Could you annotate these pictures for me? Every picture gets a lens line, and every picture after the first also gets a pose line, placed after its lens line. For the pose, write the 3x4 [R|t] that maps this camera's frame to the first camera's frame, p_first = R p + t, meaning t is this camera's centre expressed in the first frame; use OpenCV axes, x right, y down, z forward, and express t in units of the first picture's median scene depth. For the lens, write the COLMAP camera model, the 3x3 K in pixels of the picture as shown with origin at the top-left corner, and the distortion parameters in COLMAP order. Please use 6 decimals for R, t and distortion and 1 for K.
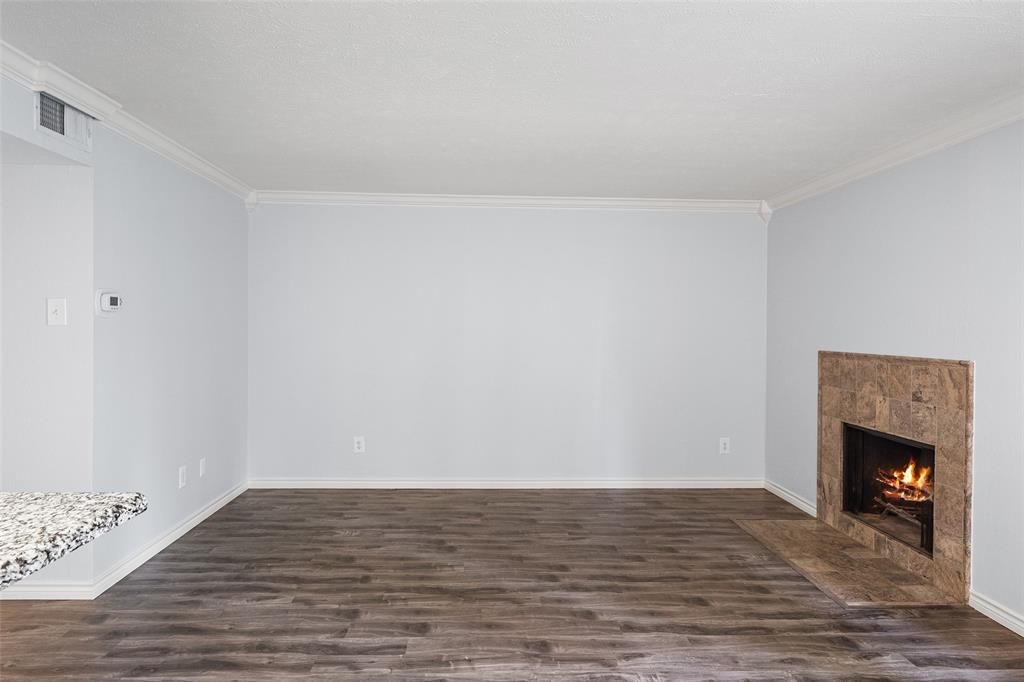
lens RADIAL K [[660.0, 0, 512.0], [0, 660.0, 341.0], [0, 0, 1]] dist [0.000846, -0.000224]
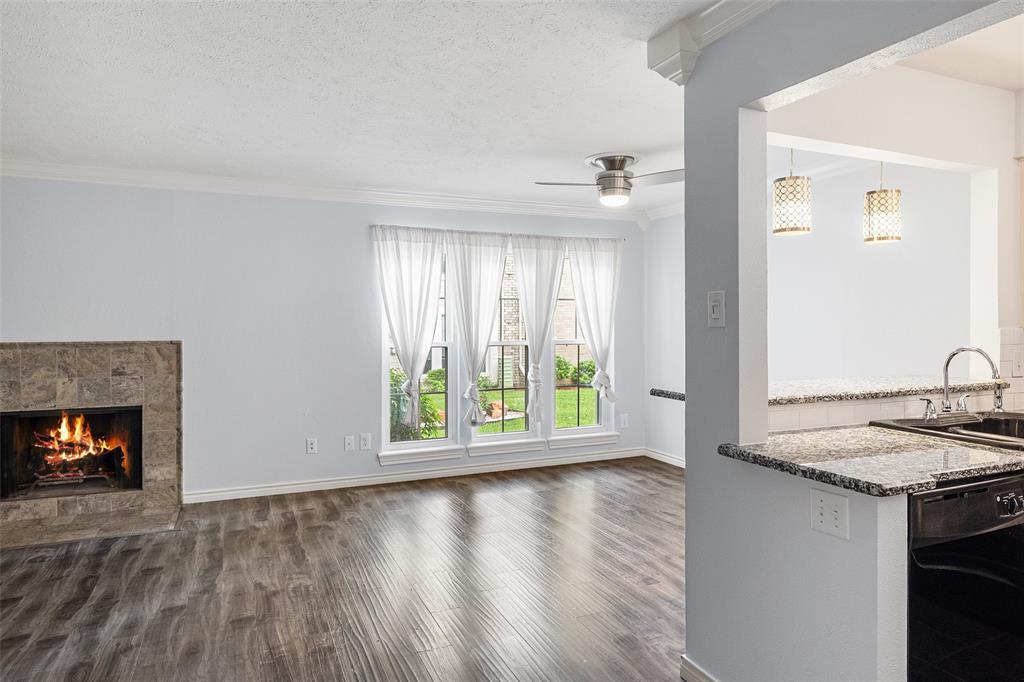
lens RADIAL K [[628.6, 0, 508.2], [0, 628.6, 323.8], [0, 0, 1]] dist [-0.001040, -0.000512]
pose [[-0.361594, -0.014054, 0.932230, -0.879941], [0.018627, 0.999578, 0.022294, -0.024762], [-0.932149, 0.025426, -0.361180, 0.804189]]
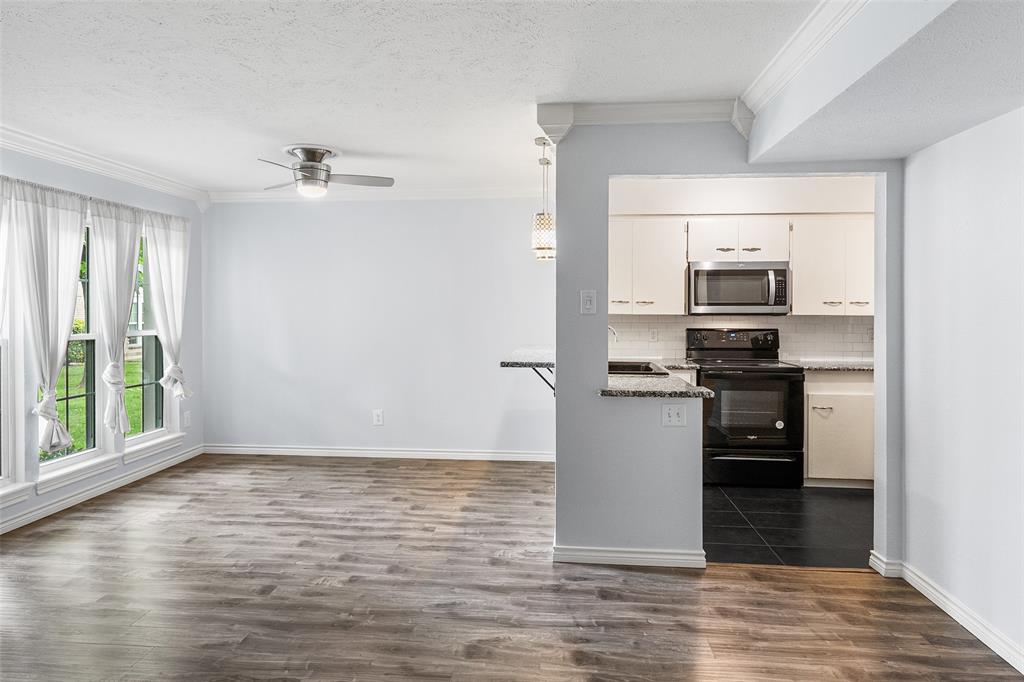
lens RADIAL K [[632.8, 0, 506.4], [0, 632.8, 305.1], [0, 0, 1]] dist [0.002917, 0.001770]
pose [[-0.989820, -0.011272, 0.141880, -0.351107], [-0.008669, 0.999783, 0.018954, -0.035315], [-0.142063, 0.017531, -0.989702, 1.387969]]
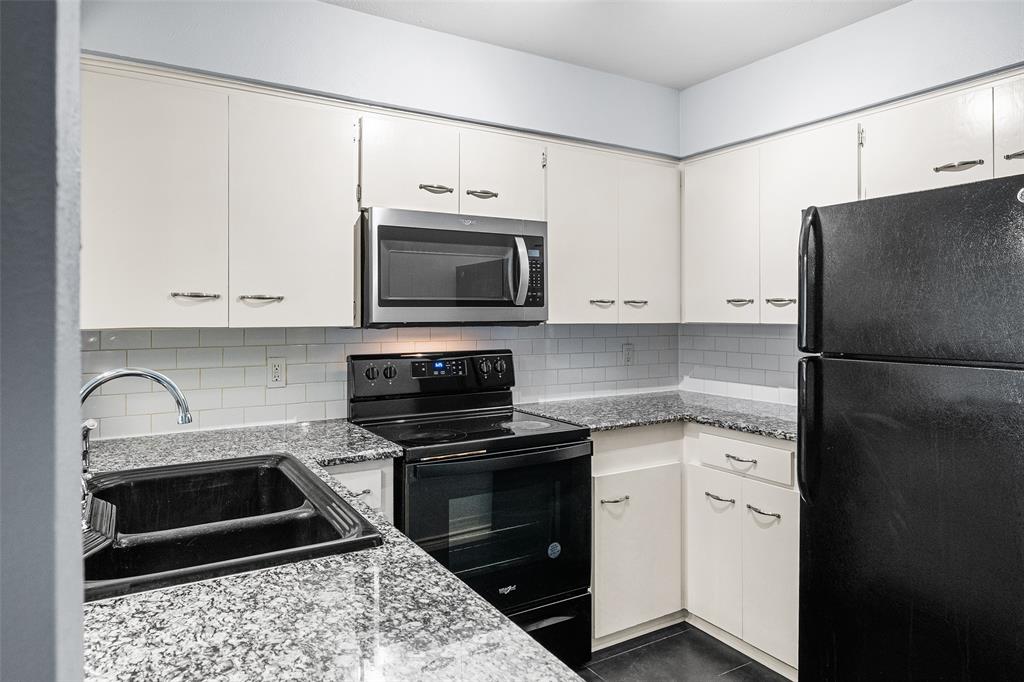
lens RADIAL K [[635.4, 0, 505.6], [0, 635.4, 309.0], [0, 0, 1]] dist [-0.001349, -0.001029]
pose [[-0.879393, -0.011908, -0.475947, -0.379797], [-0.016909, 0.999838, 0.006227, -0.011865], [0.475796, 0.013524, -0.879452, 0.458205]]
